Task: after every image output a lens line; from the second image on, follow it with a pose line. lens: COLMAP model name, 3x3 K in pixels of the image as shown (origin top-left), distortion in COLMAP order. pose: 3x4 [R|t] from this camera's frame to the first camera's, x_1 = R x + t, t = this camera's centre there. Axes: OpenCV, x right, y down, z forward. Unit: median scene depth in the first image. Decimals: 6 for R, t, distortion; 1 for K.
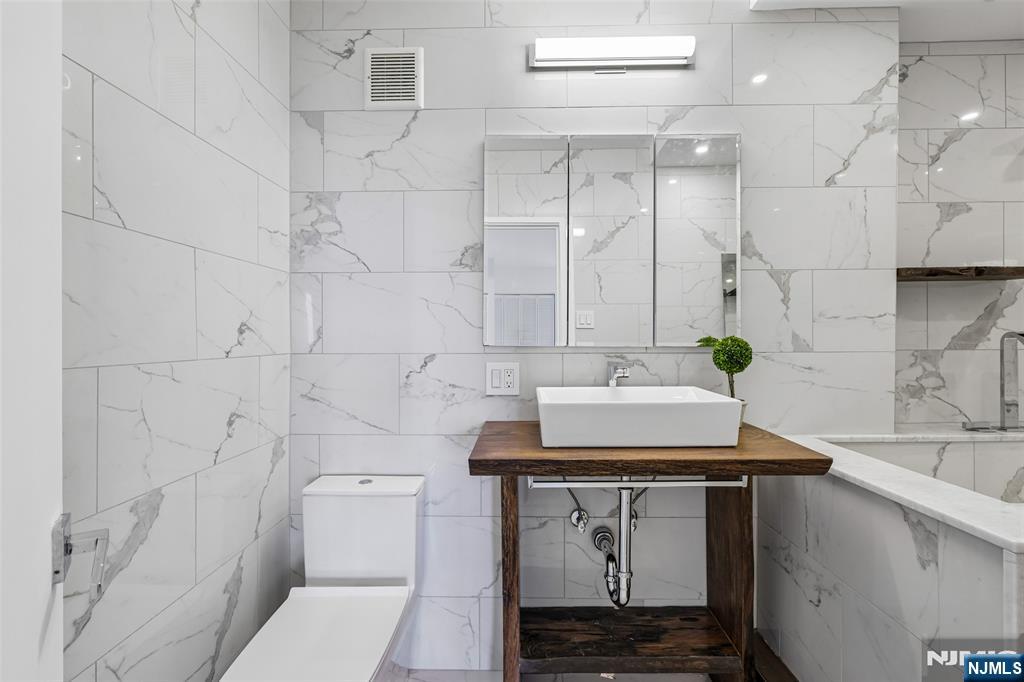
lens RADIAL K [[483.7, 0, 505.8], [0, 483.7, 340.3], [0, 0, 1]] dist [-0.001751, 0.000042]
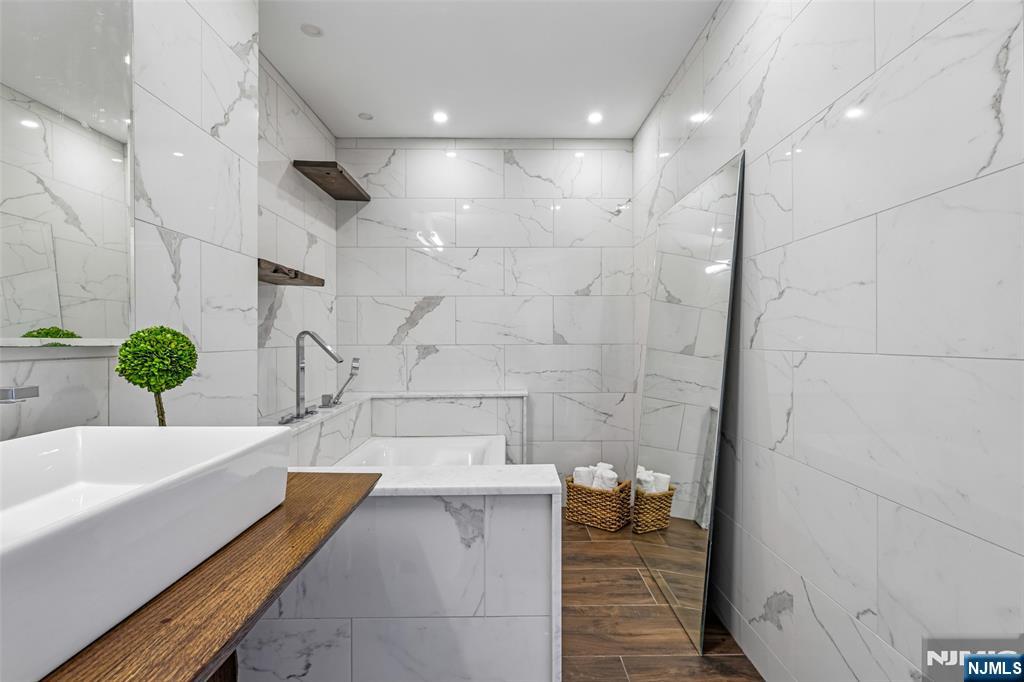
lens RADIAL K [[483.7, 0, 521.4], [0, 483.7, 340.7], [0, 0, 1]] dist [-0.001751, 0.000042]
pose [[-0.052667, 0.003856, 0.998605, -0.124781], [0.004491, 0.999983, -0.003625, 0.011651], [-0.998602, 0.004293, -0.052684, 0.552216]]
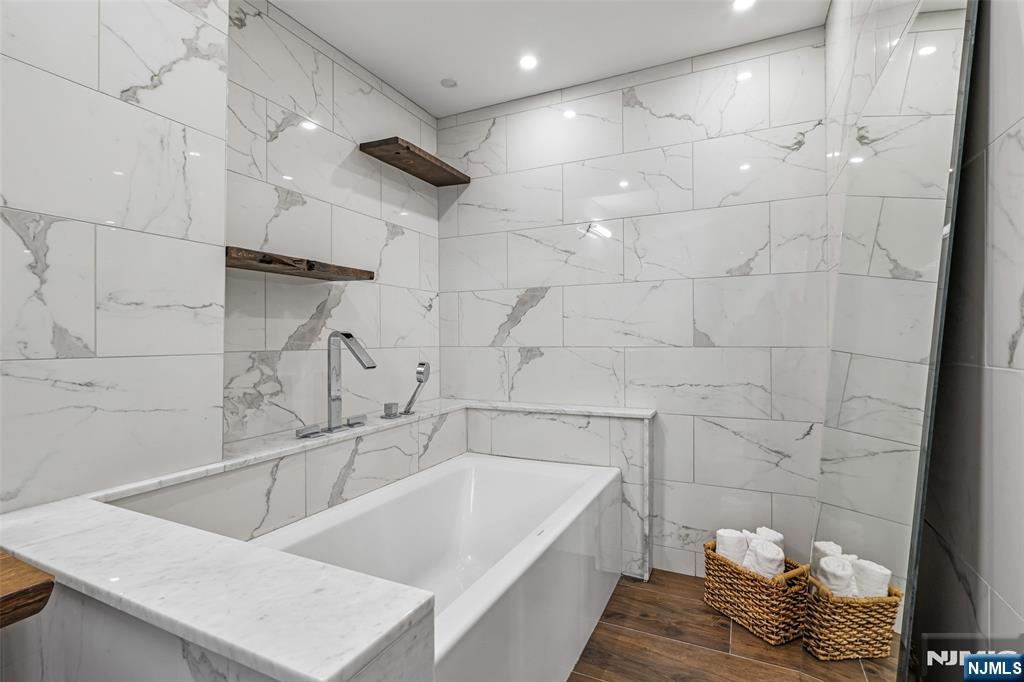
lens RADIAL K [[483.7, 0, 515.4], [0, 483.7, 338.3], [0, 0, 1]] dist [-0.001751, 0.000042]
pose [[0.406544, 0.007565, 0.913600, 0.290377], [0.002590, 0.999952, -0.009432, 0.007184], [-0.913627, 0.006201, 0.406505, 0.261133]]
